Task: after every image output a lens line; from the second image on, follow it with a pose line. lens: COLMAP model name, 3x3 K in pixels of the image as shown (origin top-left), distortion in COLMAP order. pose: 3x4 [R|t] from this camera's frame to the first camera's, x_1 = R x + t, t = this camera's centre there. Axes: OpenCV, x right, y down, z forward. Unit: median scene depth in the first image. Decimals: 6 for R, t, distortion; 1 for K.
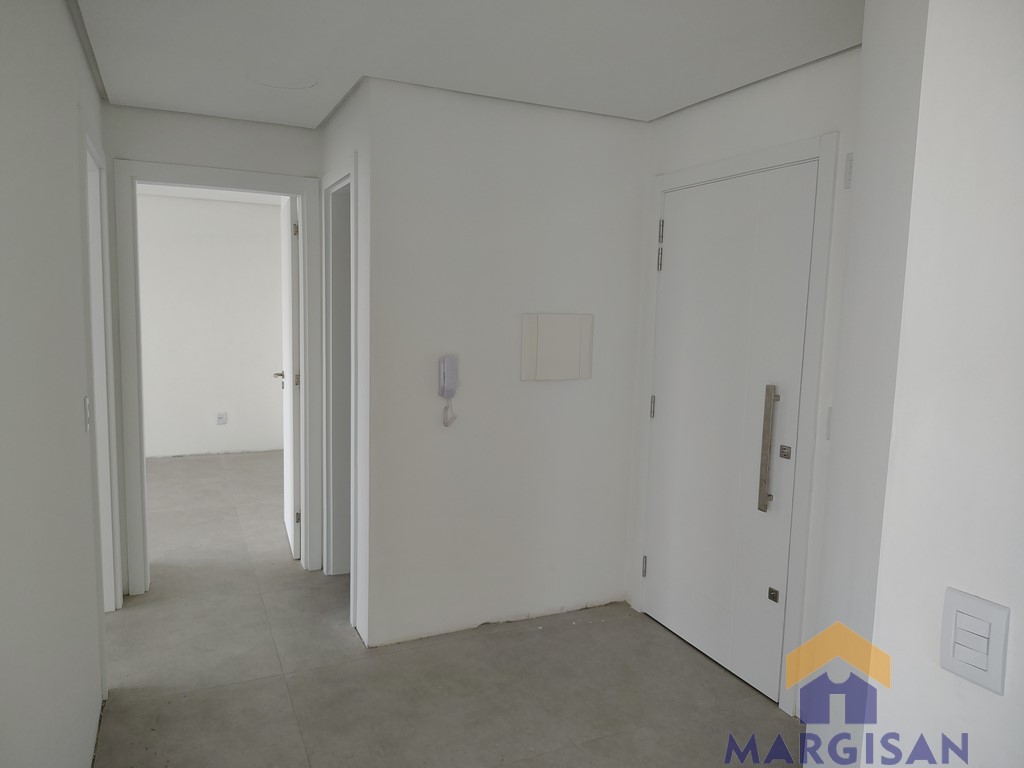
lens RADIAL K [[697.1, 0, 511.8], [0, 697.1, 382.8], [0, 0, 1]] dist [0.002781, -0.007851]
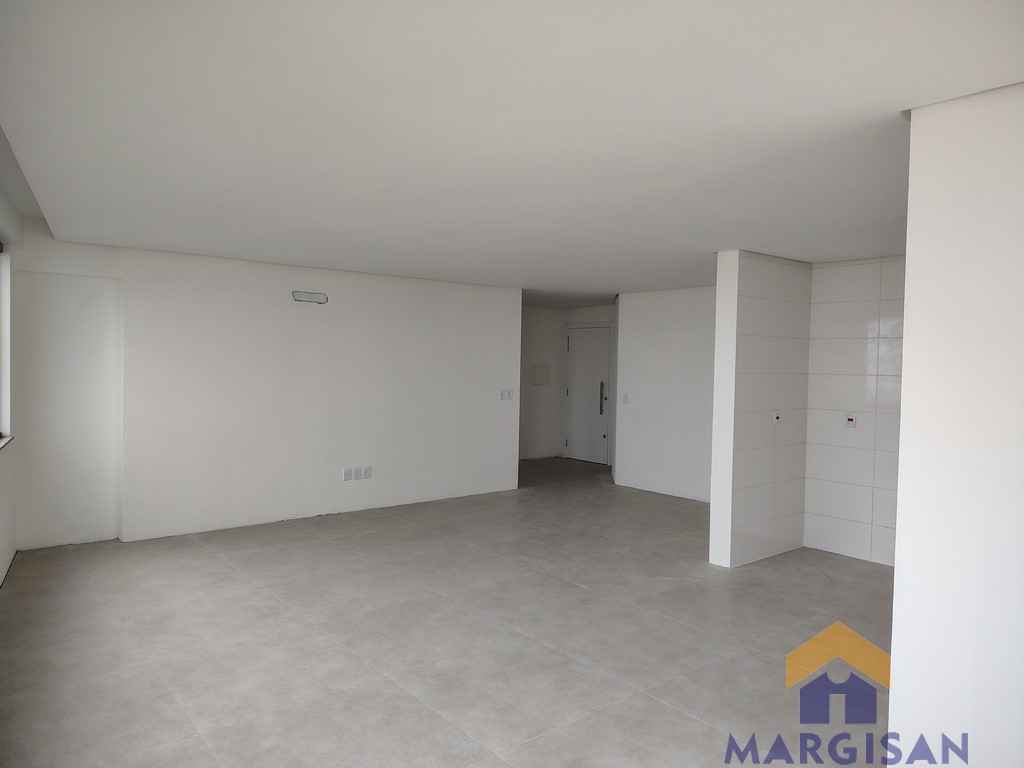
lens RADIAL K [[697.1, 0, 511.8], [0, 697.1, 383.1], [0, 0, 1]] dist [0.002781, -0.007851]
pose [[0.970528, -0.017743, 0.240334, -1.049350], [0.035034, 0.997079, -0.067866, 0.254259], [-0.238427, 0.074285, 0.968315, -2.645810]]
